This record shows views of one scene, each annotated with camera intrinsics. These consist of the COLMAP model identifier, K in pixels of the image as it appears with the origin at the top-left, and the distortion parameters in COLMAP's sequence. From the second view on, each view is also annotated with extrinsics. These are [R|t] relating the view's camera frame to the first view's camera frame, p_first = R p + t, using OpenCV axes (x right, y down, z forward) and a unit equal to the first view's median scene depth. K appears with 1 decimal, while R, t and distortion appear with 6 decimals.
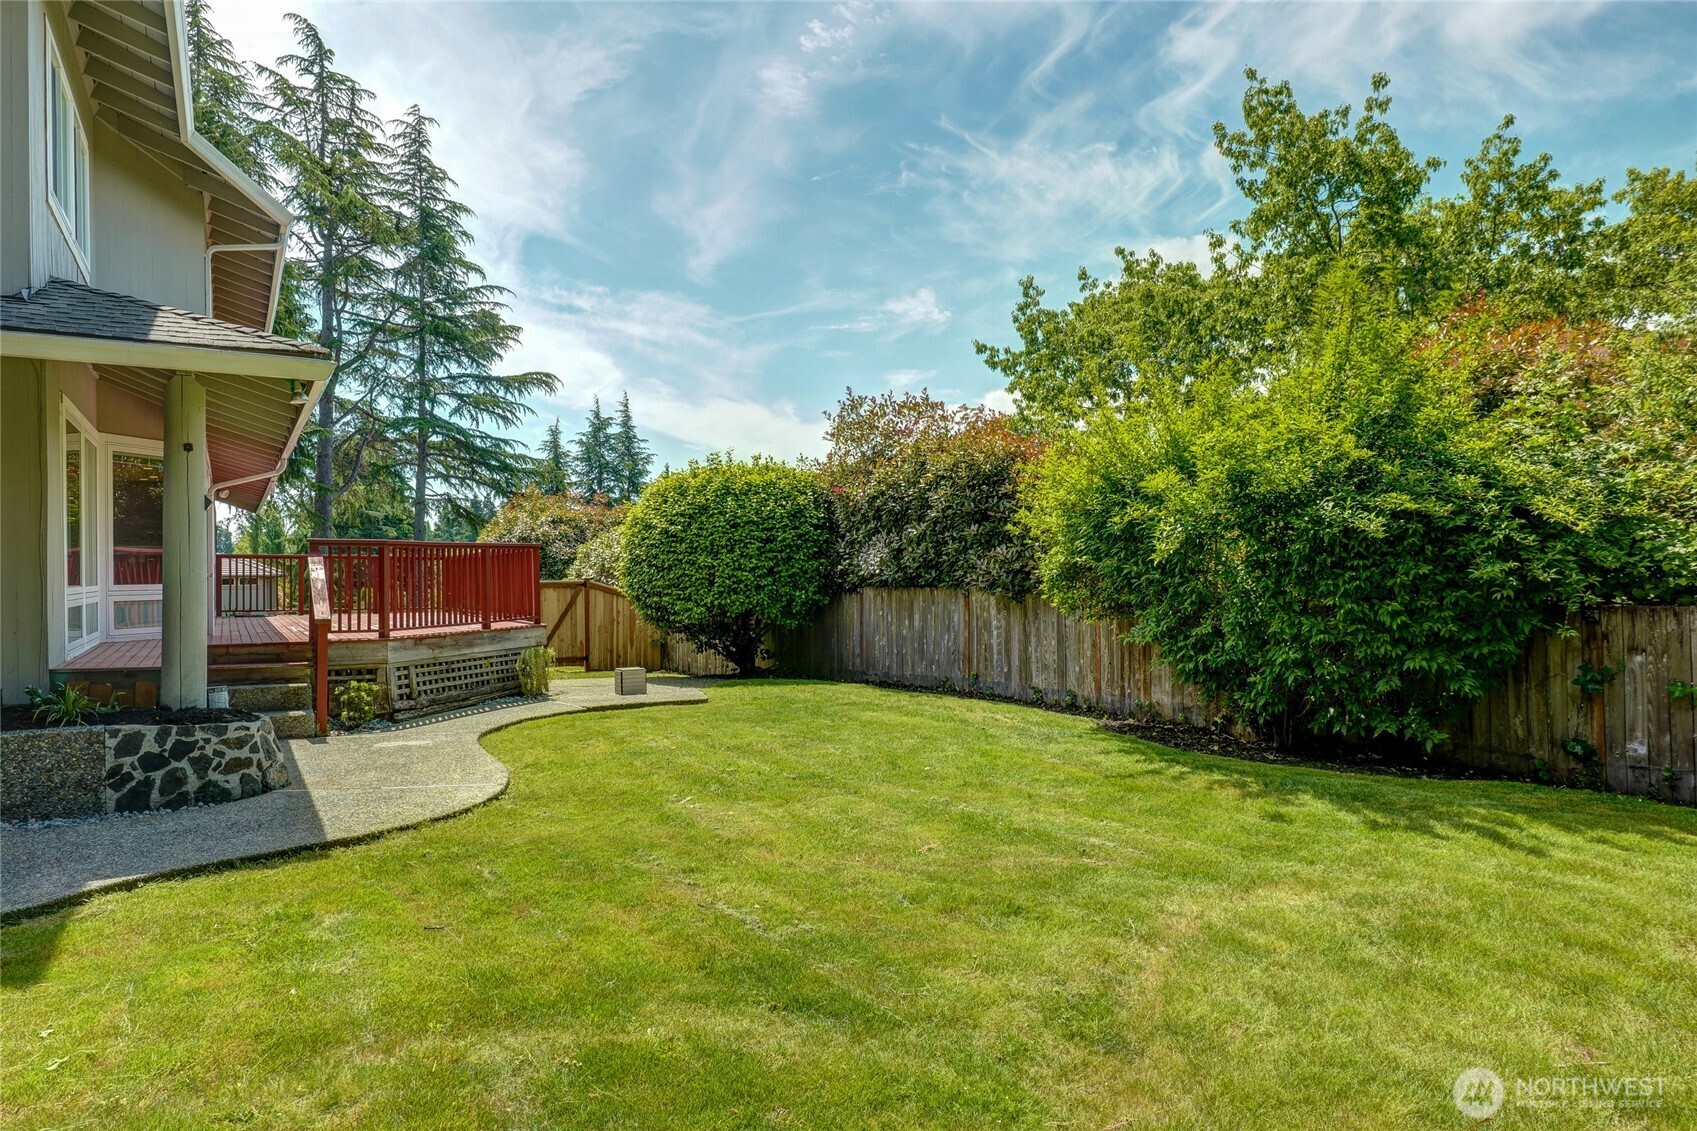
lens RADIAL K [[1068.8, 0, 848.0], [0, 1068.8, 567.0], [0, 0, 1]] dist [-0.006514, -0.000822]
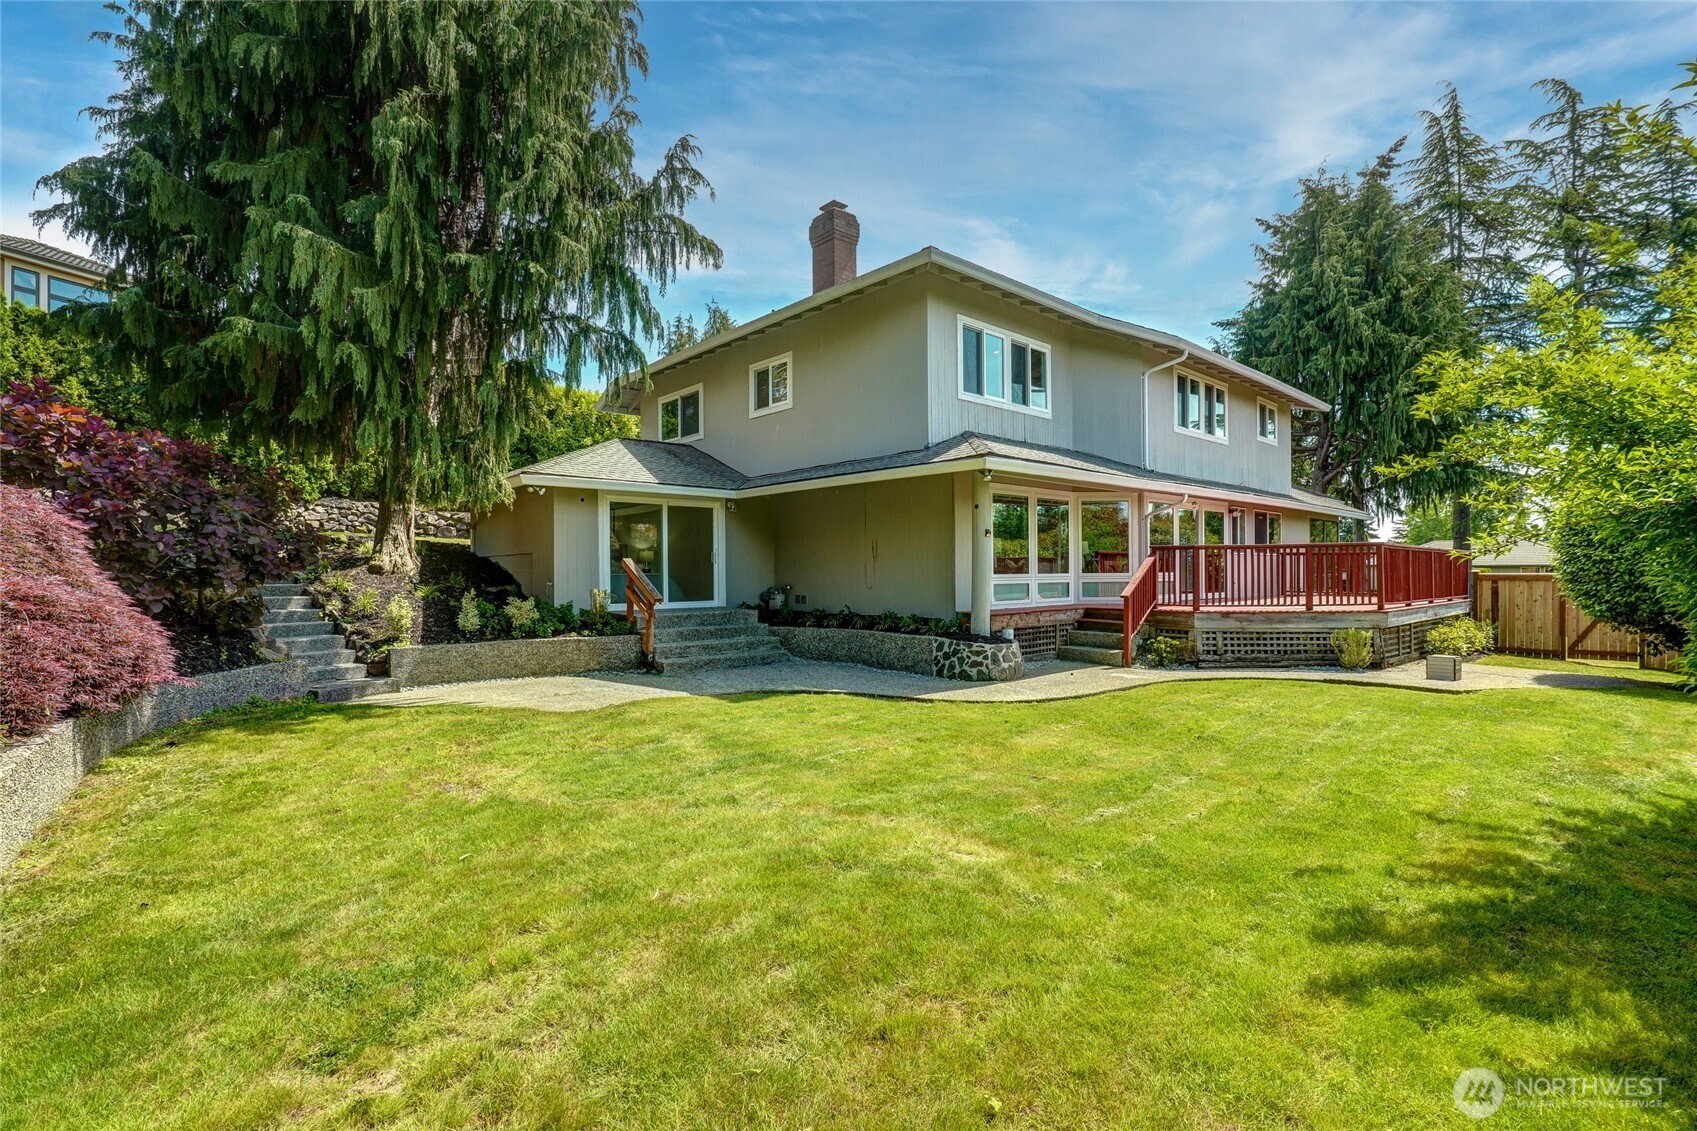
lens RADIAL K [[790.7, 0, 848.4], [0, 790.7, 568.6], [0, 0, 1]] dist [-0.015452, 0.000697]
pose [[0.191978, 0.004345, -0.981390, 0.542696], [0.008333, 0.999947, 0.006057, -0.003006], [0.981364, -0.009340, 0.191932, 0.312103]]
